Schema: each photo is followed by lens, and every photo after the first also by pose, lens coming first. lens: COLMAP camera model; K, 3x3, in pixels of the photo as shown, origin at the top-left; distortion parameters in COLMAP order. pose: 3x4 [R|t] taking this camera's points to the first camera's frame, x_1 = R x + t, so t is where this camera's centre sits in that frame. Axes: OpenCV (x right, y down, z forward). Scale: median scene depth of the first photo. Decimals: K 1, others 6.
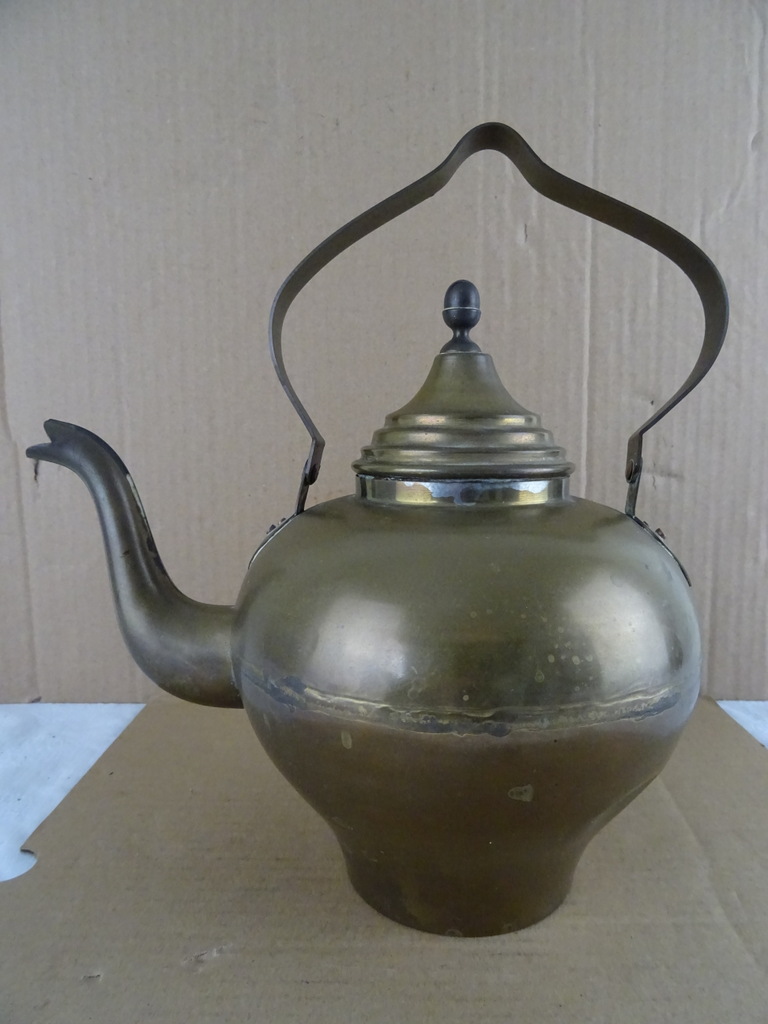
lens RADIAL K [[715.2, 0, 382.4], [0, 715.2, 518.9], [0, 0, 1]] dist [-0.005119, 0.004909]
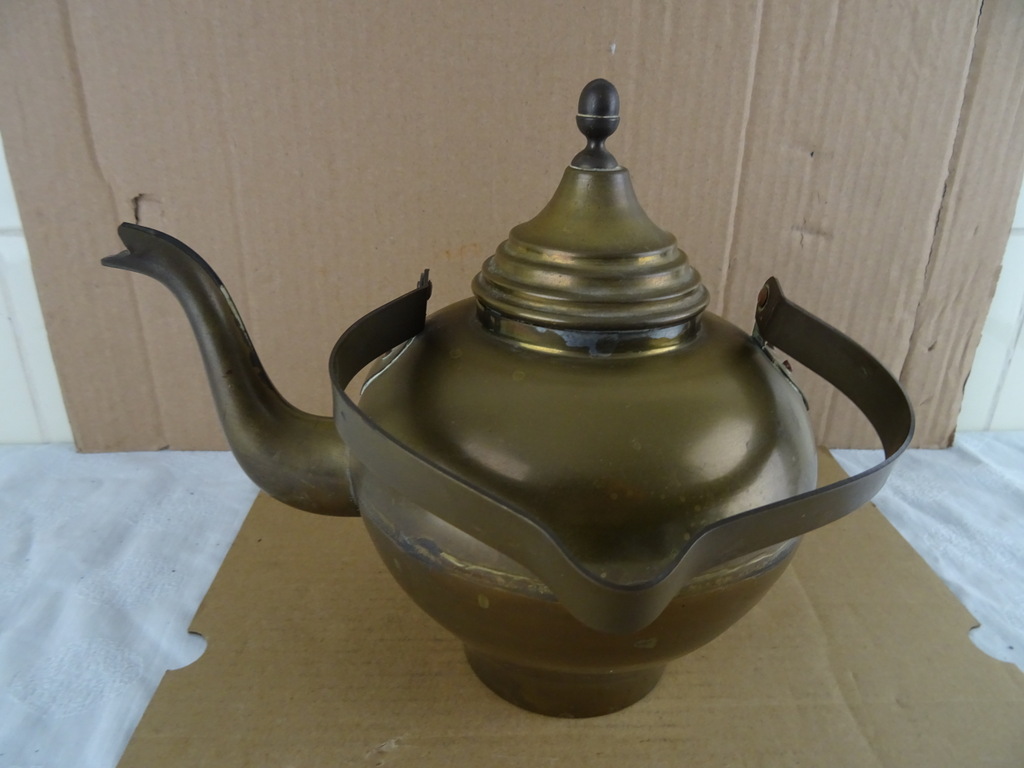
lens RADIAL K [[715.2, 0, 507.9], [0, 715.2, 380.9], [0, 0, 1]] dist [-0.005119, 0.004909]
pose [[0.998479, 0.002966, 0.055055, -0.066418], [-0.018569, 0.958306, 0.285139, -0.139258], [-0.051914, -0.285728, 0.956904, 0.051302]]
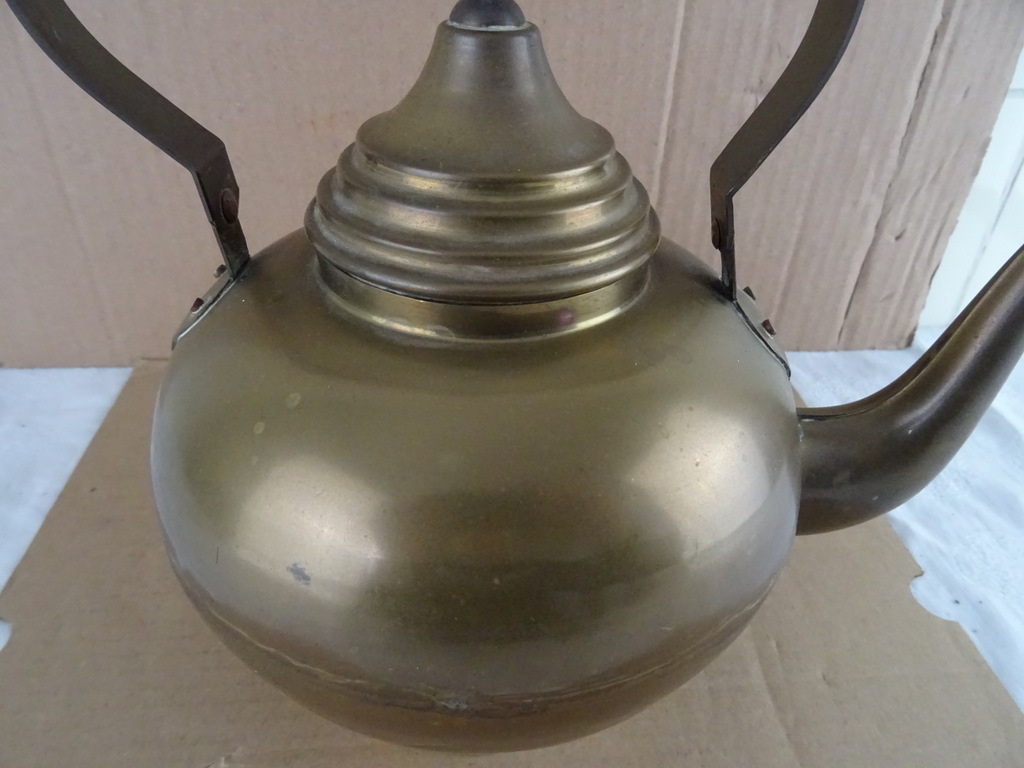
lens RADIAL K [[715.2, 0, 508.7], [0, 715.2, 375.0], [0, 0, 1]] dist [-0.005119, 0.004909]
pose [[0.994565, -0.026224, 0.100761, 0.027957], [-0.023373, 0.886828, 0.461508, -0.146877], [-0.101461, -0.461354, 0.881395, 0.213243]]
